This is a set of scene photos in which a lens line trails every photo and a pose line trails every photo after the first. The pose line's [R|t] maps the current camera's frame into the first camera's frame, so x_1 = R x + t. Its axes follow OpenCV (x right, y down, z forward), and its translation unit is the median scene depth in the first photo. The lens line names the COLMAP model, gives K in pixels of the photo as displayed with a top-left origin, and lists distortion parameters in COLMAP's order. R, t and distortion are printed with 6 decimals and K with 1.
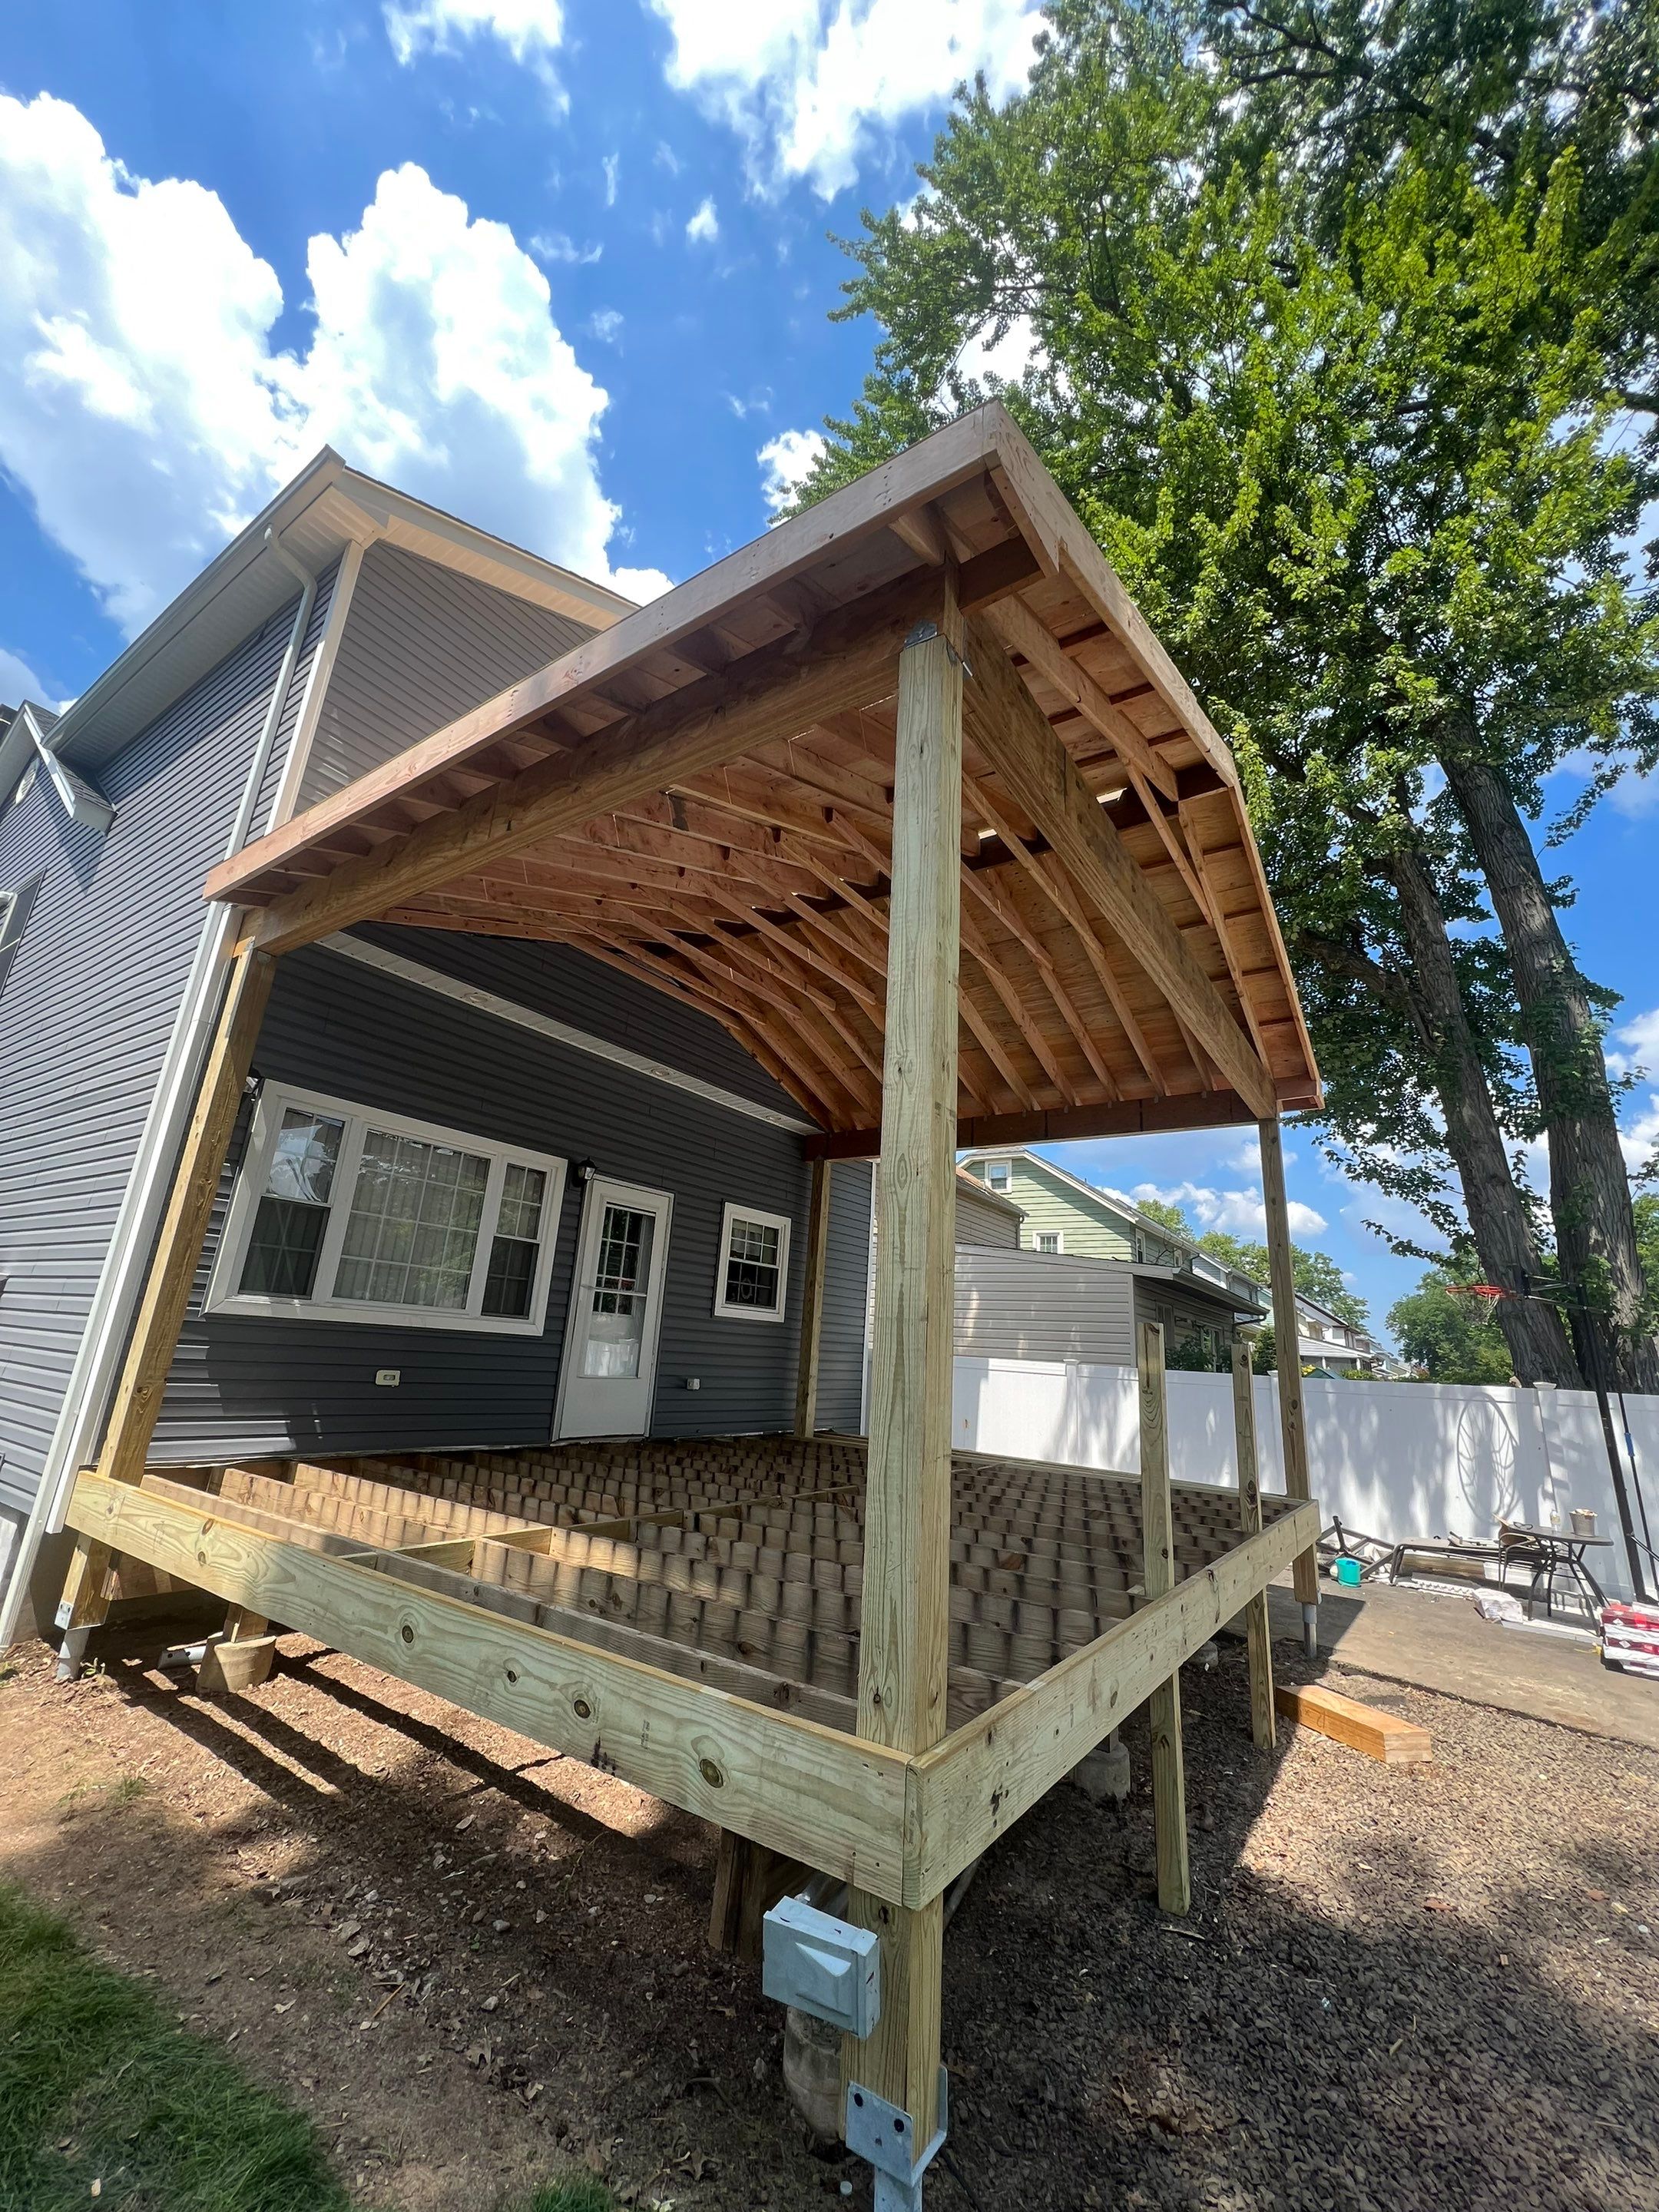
lens RADIAL K [[885.1, 0, 834.7], [0, 885.1, 1096.6], [0, 0, 1]] dist [0.000438, -0.000253]
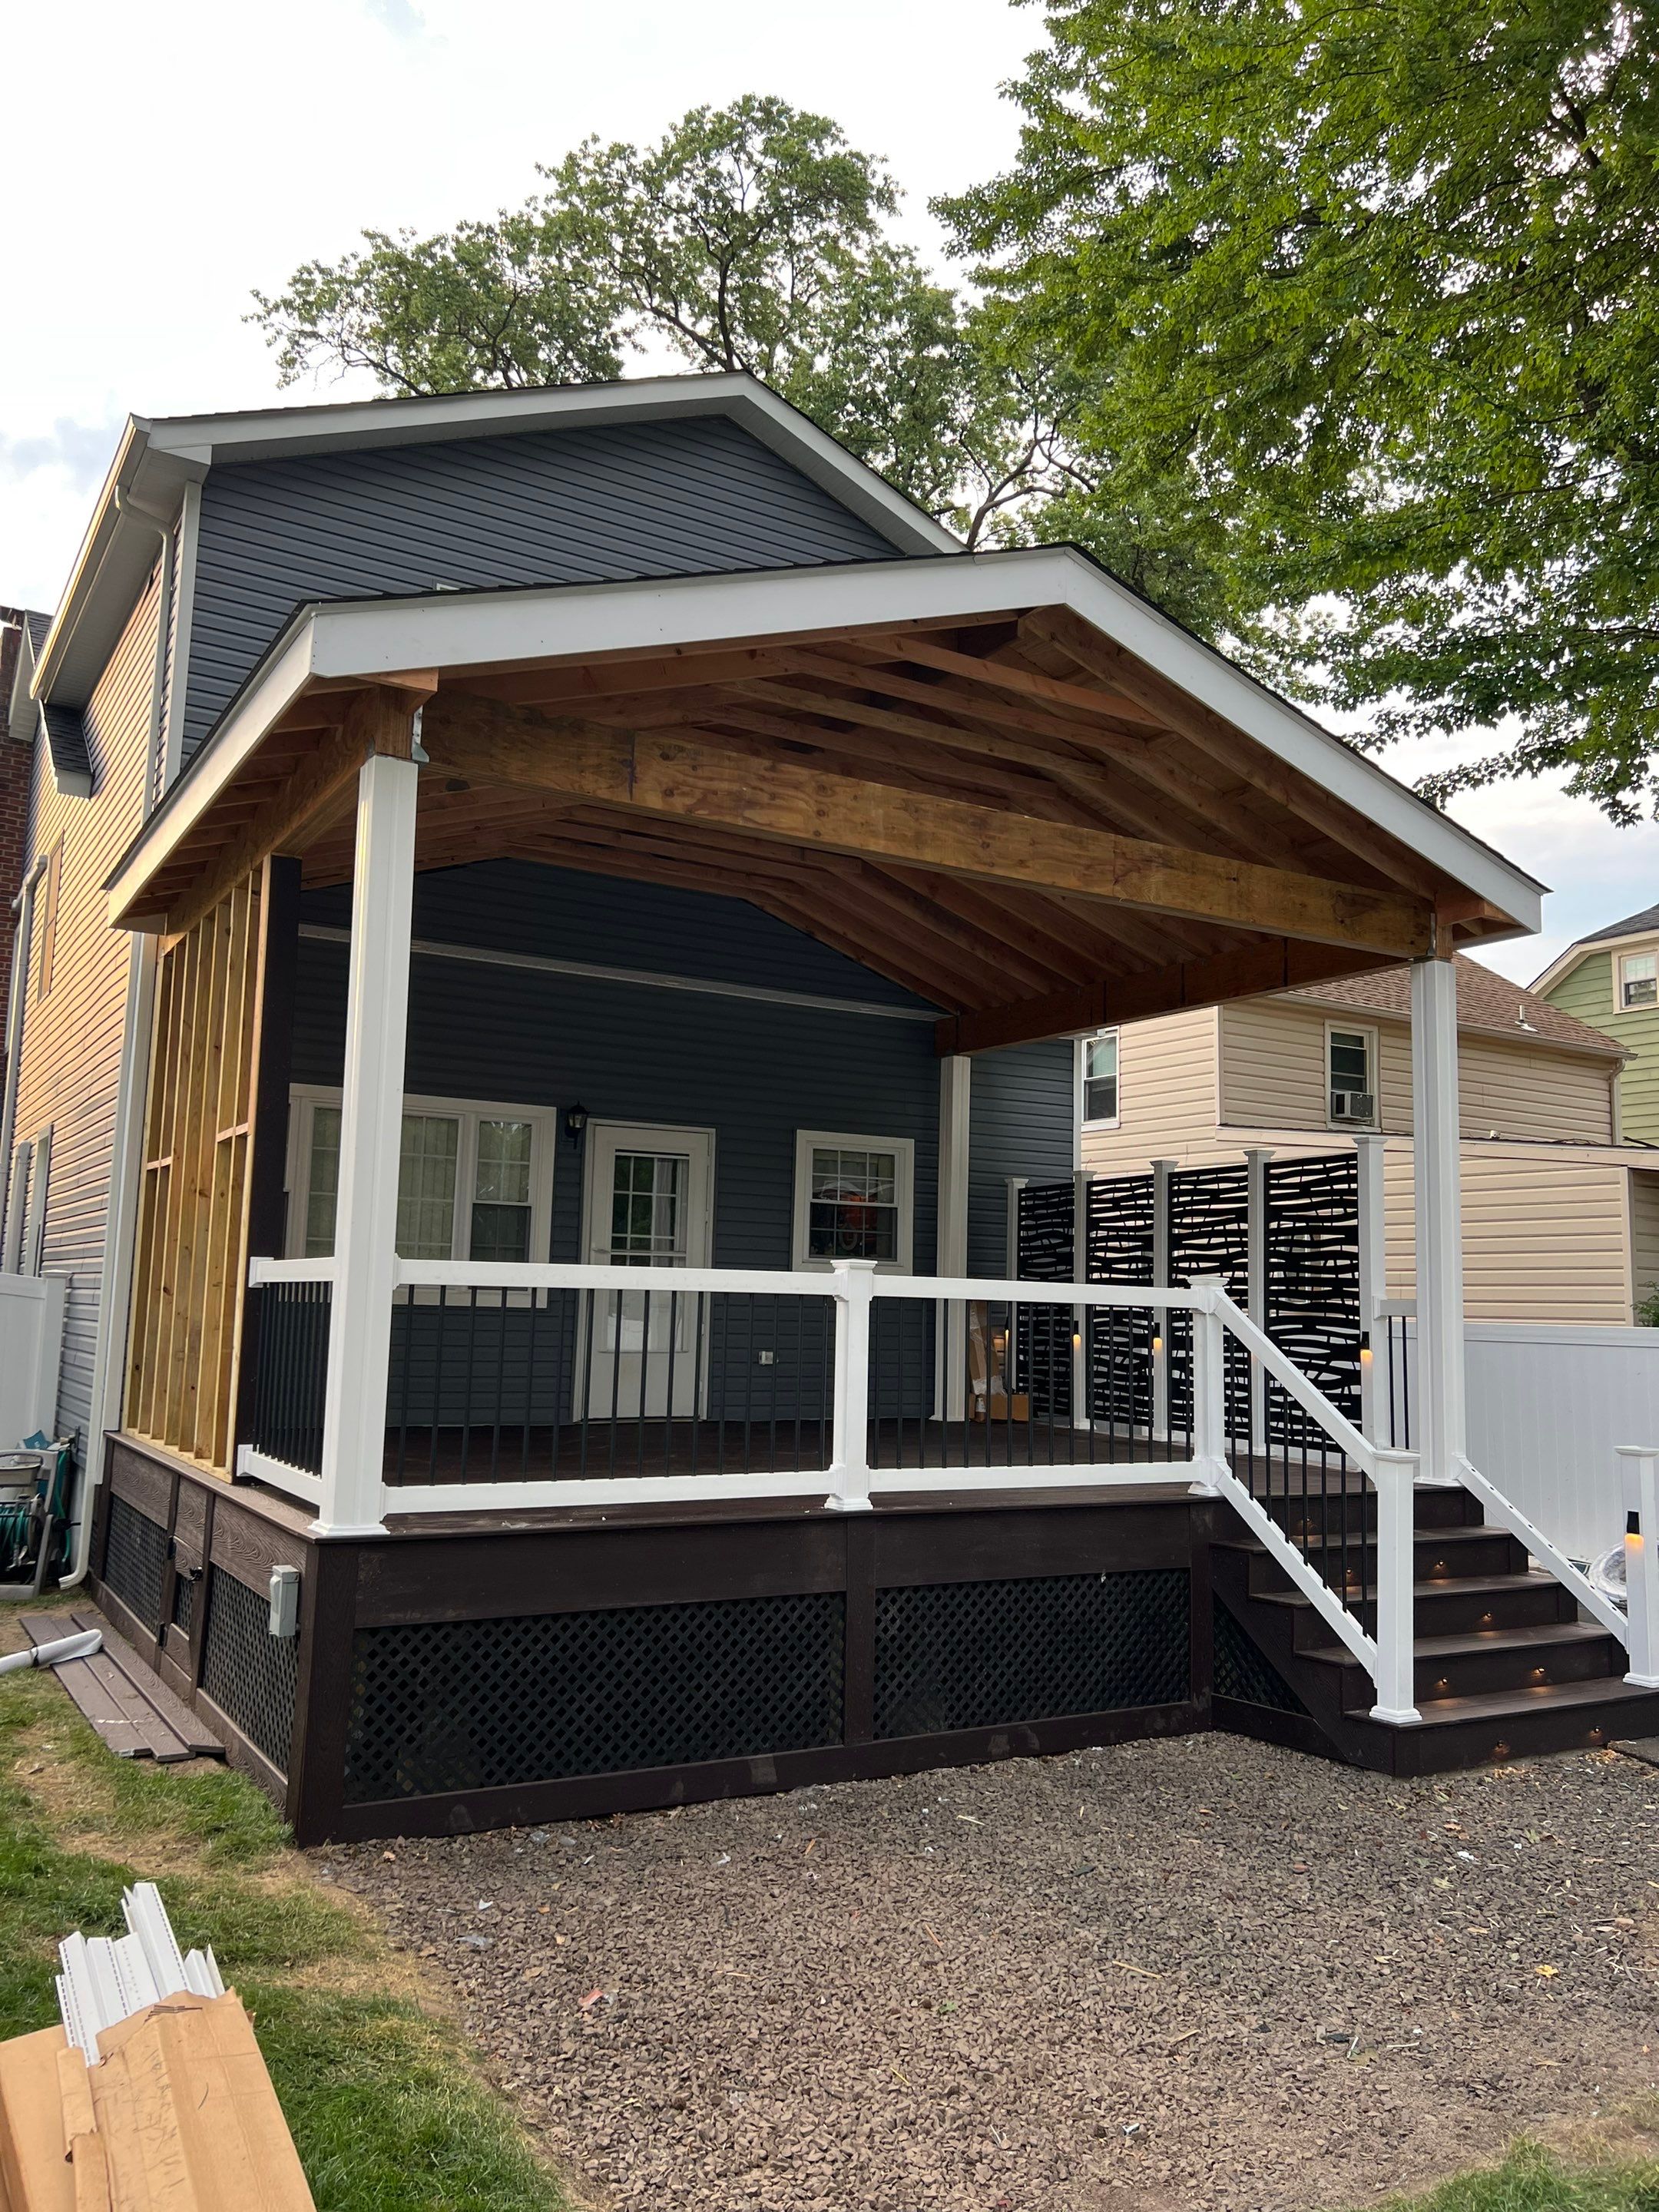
lens RADIAL K [[1665.4, 0, 820.4], [0, 1665.4, 1106.2], [0, 0, 1]] dist [0.074699, -0.106344]
pose [[0.907329, -0.085905, -0.411551, 0.628530], [0.145686, 0.982494, 0.116108, -0.084331], [0.394372, -0.165306, 0.903961, -0.377647]]
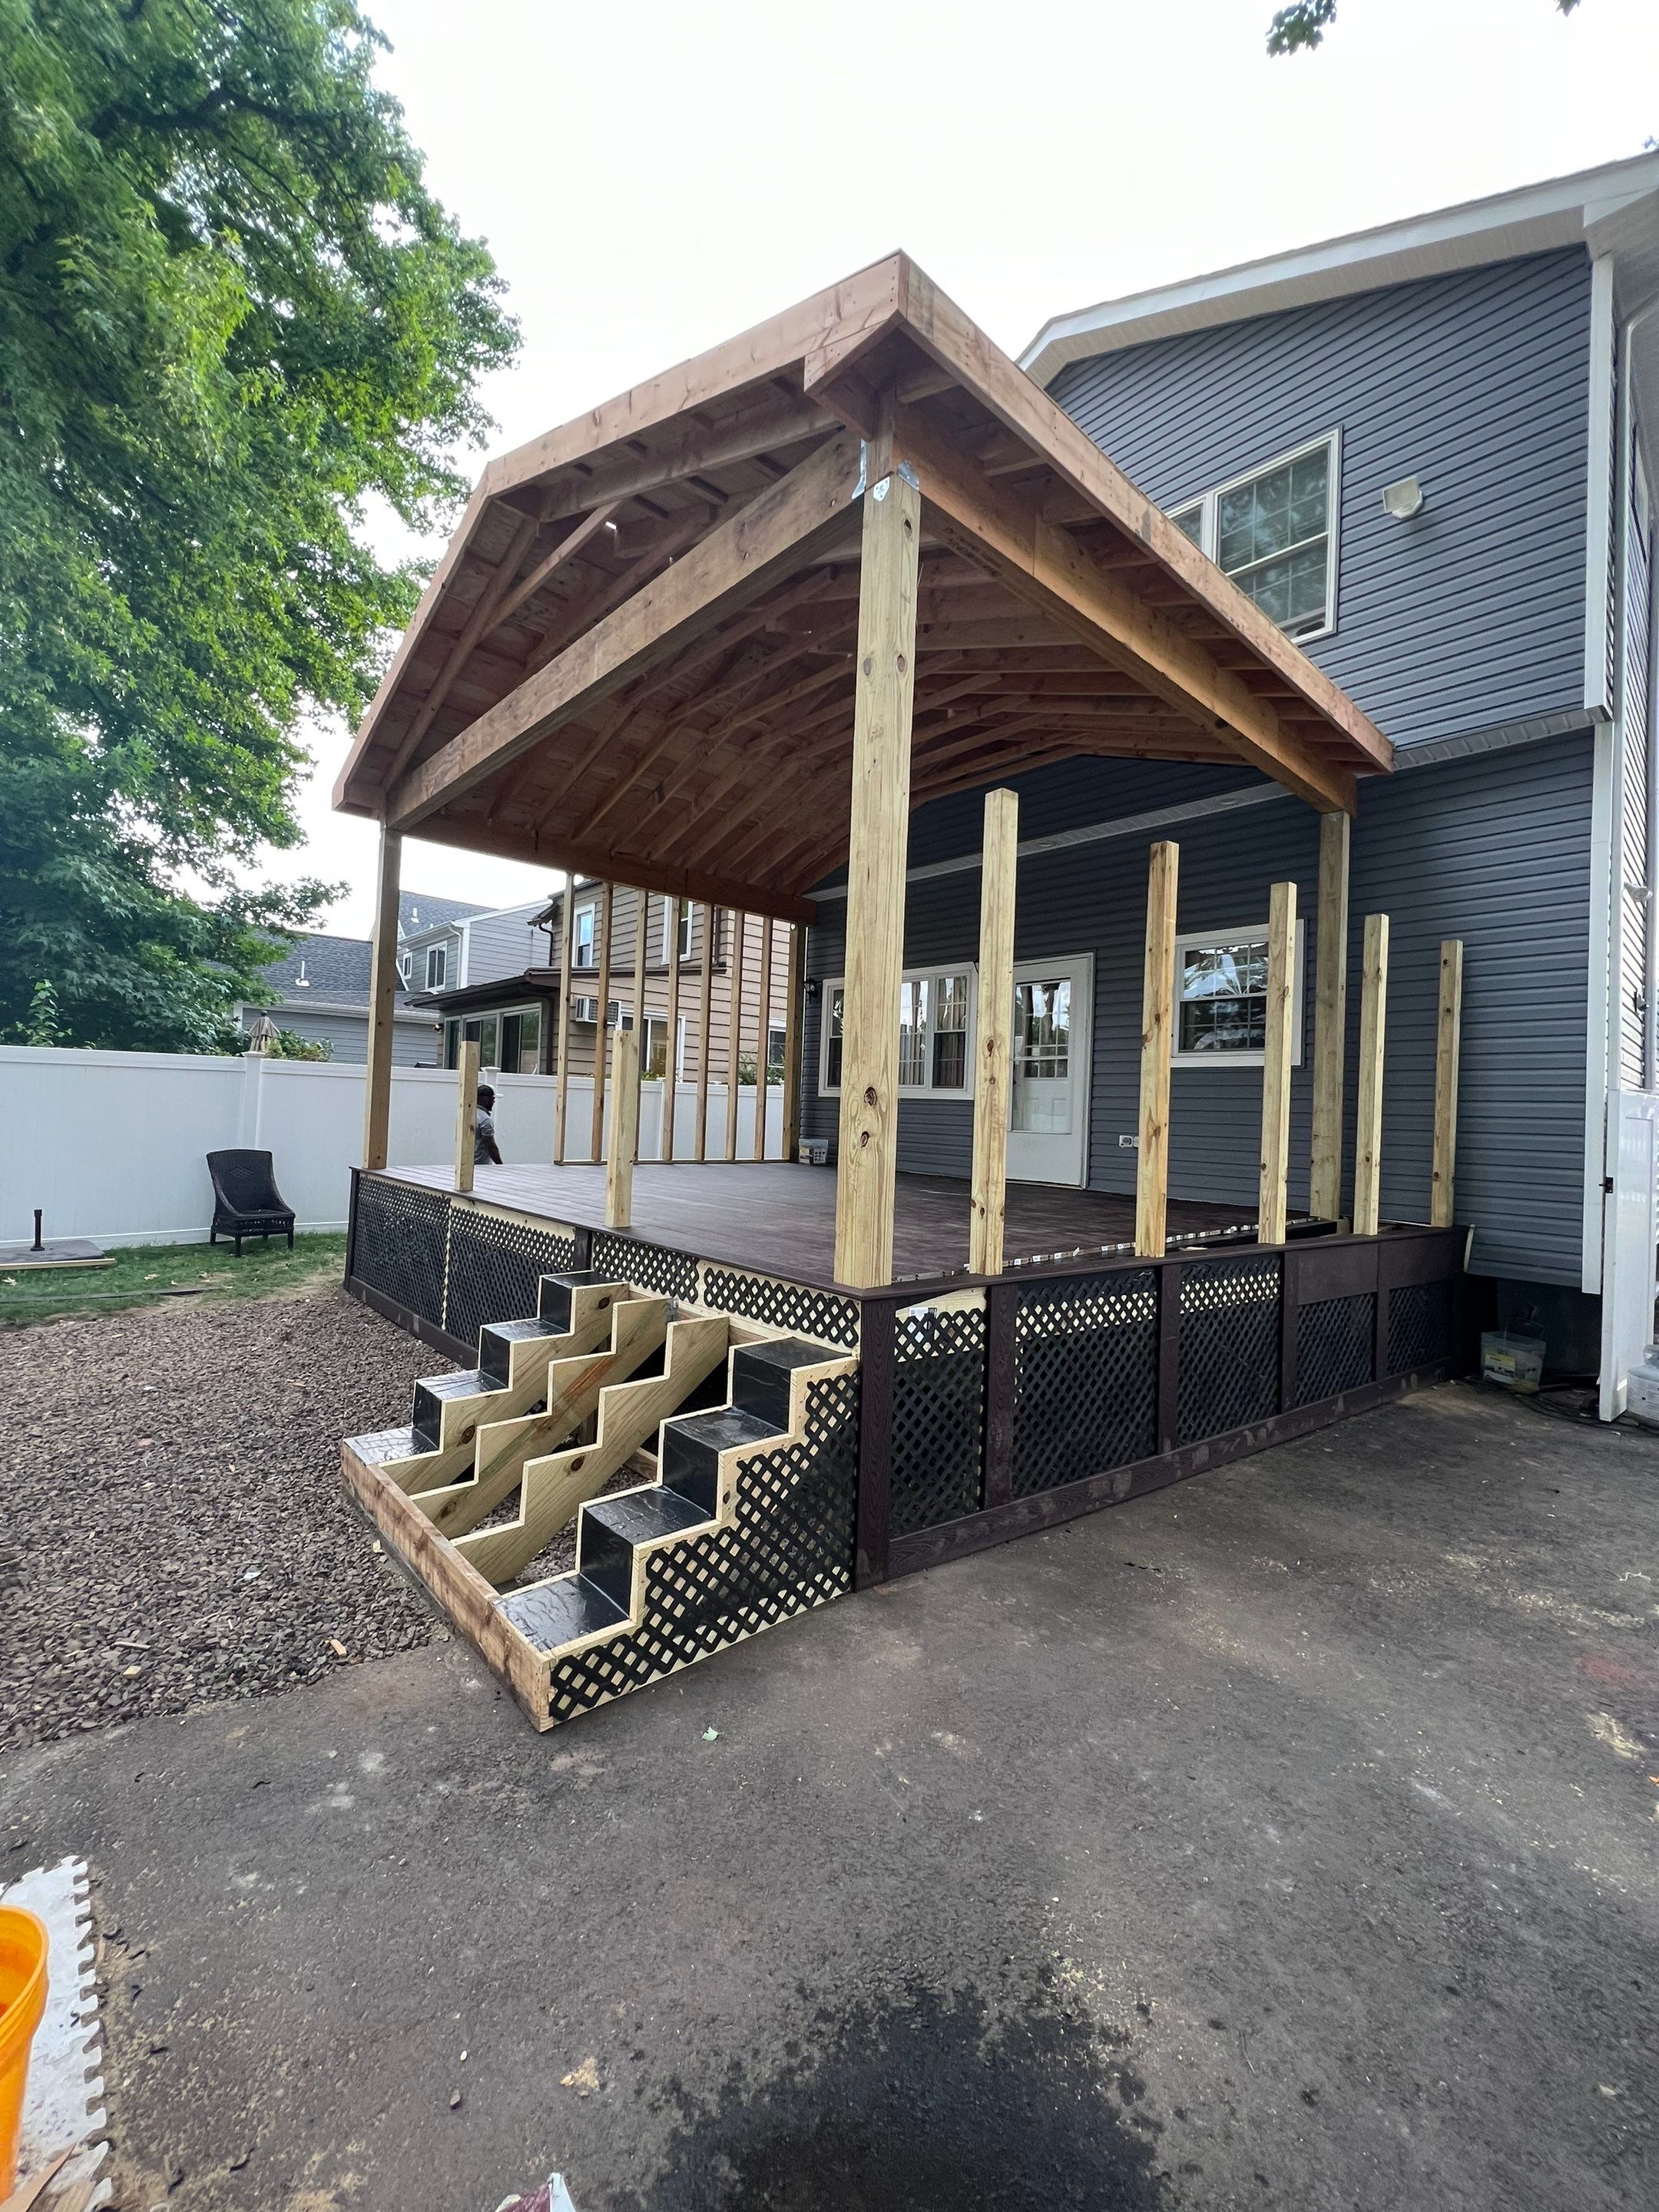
lens RADIAL K [[883.7, 0, 831.2], [0, 883.7, 1094.5], [0, 0, 1]] dist [0.000429, 0.000457]
pose [[-0.225987, -0.090085, -0.969956, 0.964099], [0.225850, 0.963738, -0.142128, 0.398723], [0.947587, -0.251184, -0.197447, 1.058903]]
